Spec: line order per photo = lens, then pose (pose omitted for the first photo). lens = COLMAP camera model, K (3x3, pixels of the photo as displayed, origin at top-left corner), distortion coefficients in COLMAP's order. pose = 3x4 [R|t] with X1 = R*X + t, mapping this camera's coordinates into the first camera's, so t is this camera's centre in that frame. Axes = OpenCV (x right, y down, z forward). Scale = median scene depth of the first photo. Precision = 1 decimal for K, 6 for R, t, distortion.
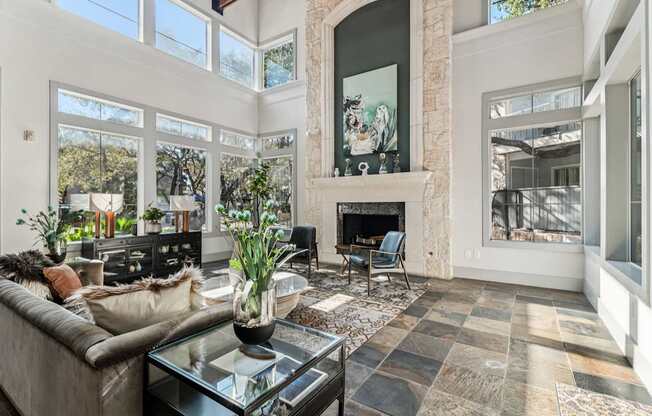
lens RADIAL K [[302.7, 0, 324.2], [0, 302.7, 208.3], [0, 0, 1]] dist [0.002010, 0.000270]
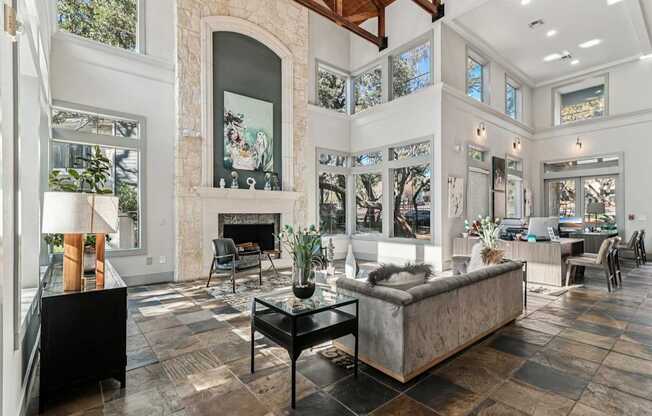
lens RADIAL K [[302.7, 0, 324.4], [0, 302.7, 208.3], [0, 0, 1]] dist [0.002010, 0.000270]
pose [[0.279039, -0.000774, 0.960280, -0.855679], [0.000919, 0.999999, 0.000539, -0.039064], [-0.960279, 0.000732, 0.279039, 0.417514]]
